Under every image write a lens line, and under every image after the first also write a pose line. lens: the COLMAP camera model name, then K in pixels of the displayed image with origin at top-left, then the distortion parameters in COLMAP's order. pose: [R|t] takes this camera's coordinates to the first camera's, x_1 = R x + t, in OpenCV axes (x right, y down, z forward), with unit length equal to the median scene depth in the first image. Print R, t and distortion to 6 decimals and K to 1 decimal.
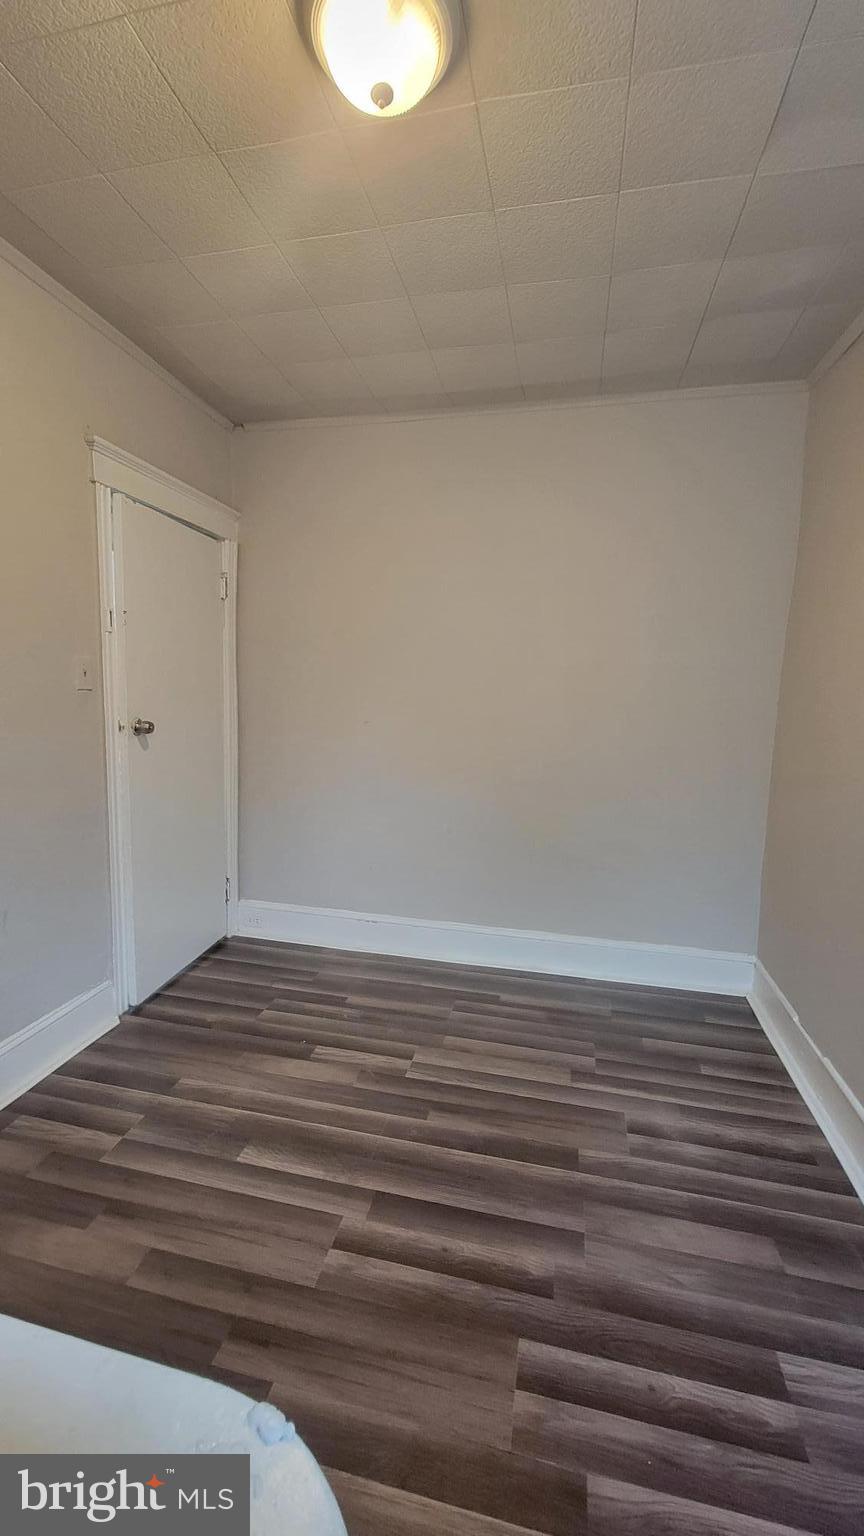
lens RADIAL K [[621.6, 0, 435.3], [0, 621.6, 752.5], [0, 0, 1]] dist [-0.002515, -0.000007]
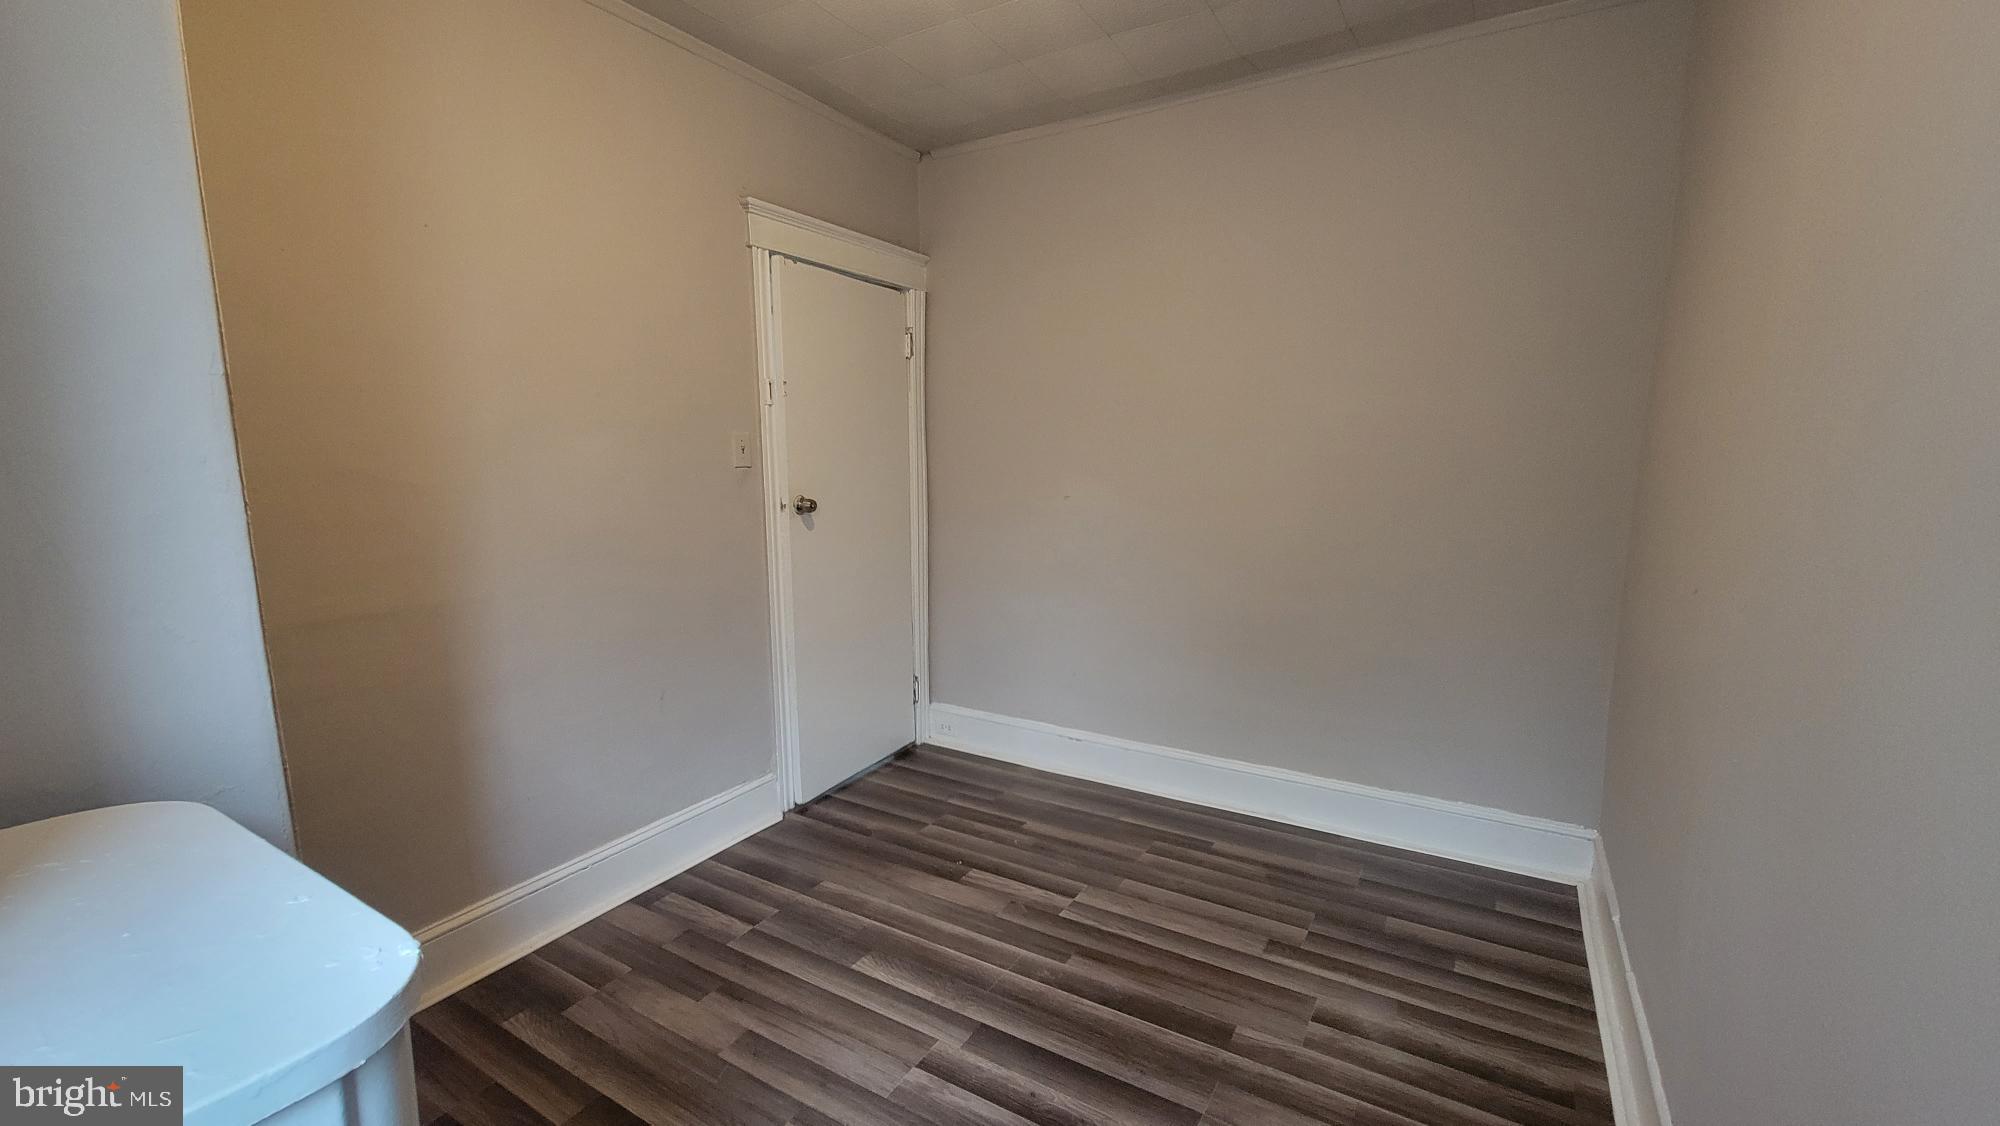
lens RADIAL K [[809.4, 0, 1020.4], [0, 809.4, 552.0], [0, 0, 1]] dist [-0.002515, -0.000007]
pose [[0.953165, 0.010048, -0.302284, 0.216159], [-0.003777, 0.999766, 0.021323, 0.001832], [0.302427, -0.019183, 0.952980, -0.057305]]
